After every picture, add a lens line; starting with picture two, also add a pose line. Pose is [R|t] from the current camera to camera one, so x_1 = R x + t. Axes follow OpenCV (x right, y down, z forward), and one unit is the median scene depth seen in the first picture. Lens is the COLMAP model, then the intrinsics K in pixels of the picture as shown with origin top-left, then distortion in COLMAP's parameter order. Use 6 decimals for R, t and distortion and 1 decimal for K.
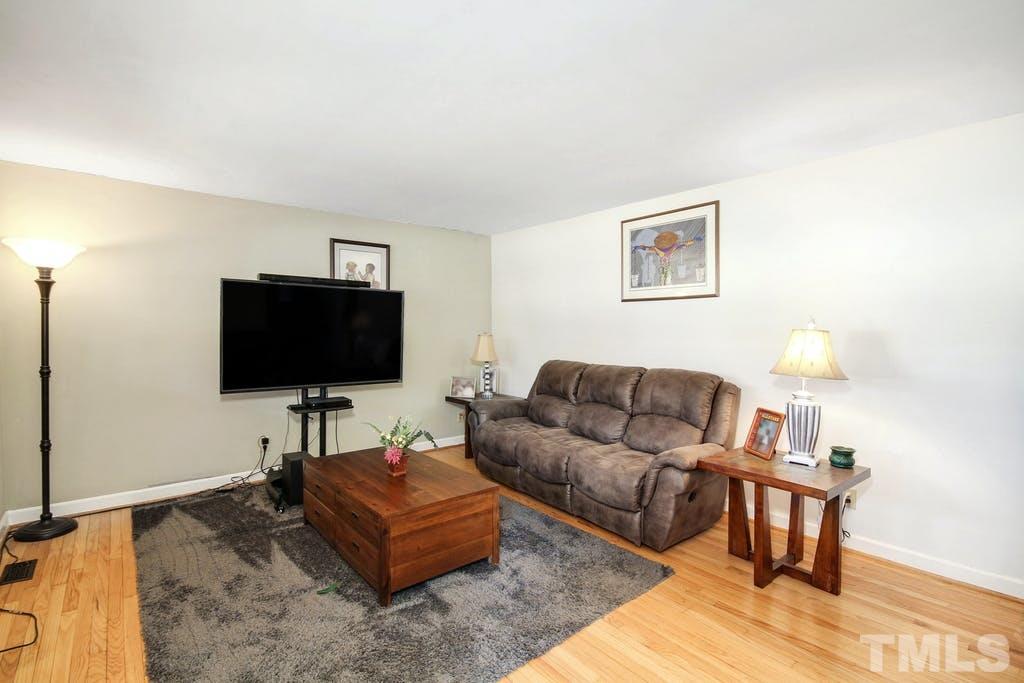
lens RADIAL K [[482.5, 0, 520.0], [0, 482.5, 338.7], [0, 0, 1]] dist [-0.000389, 0.000032]
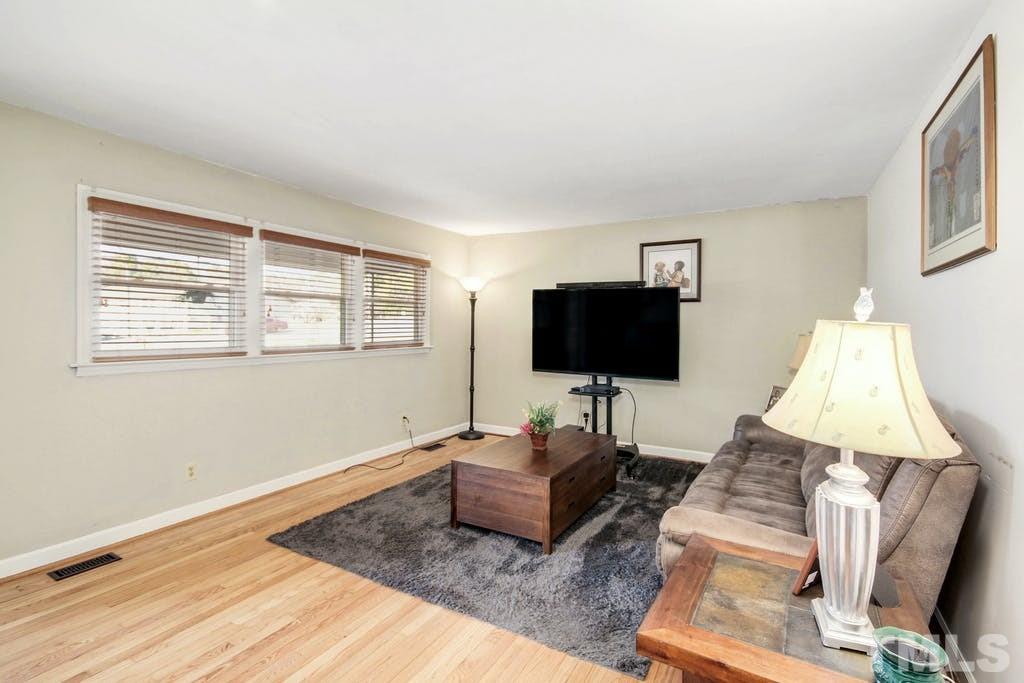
lens RADIAL K [[482.5, 0, 520.0], [0, 482.5, 338.7], [0, 0, 1]] dist [-0.000389, 0.000032]
pose [[0.359141, 0.022974, -0.933001, 0.591409], [-0.026667, 0.999541, 0.014347, -0.000400], [0.932902, 0.019728, 0.359589, 0.389259]]
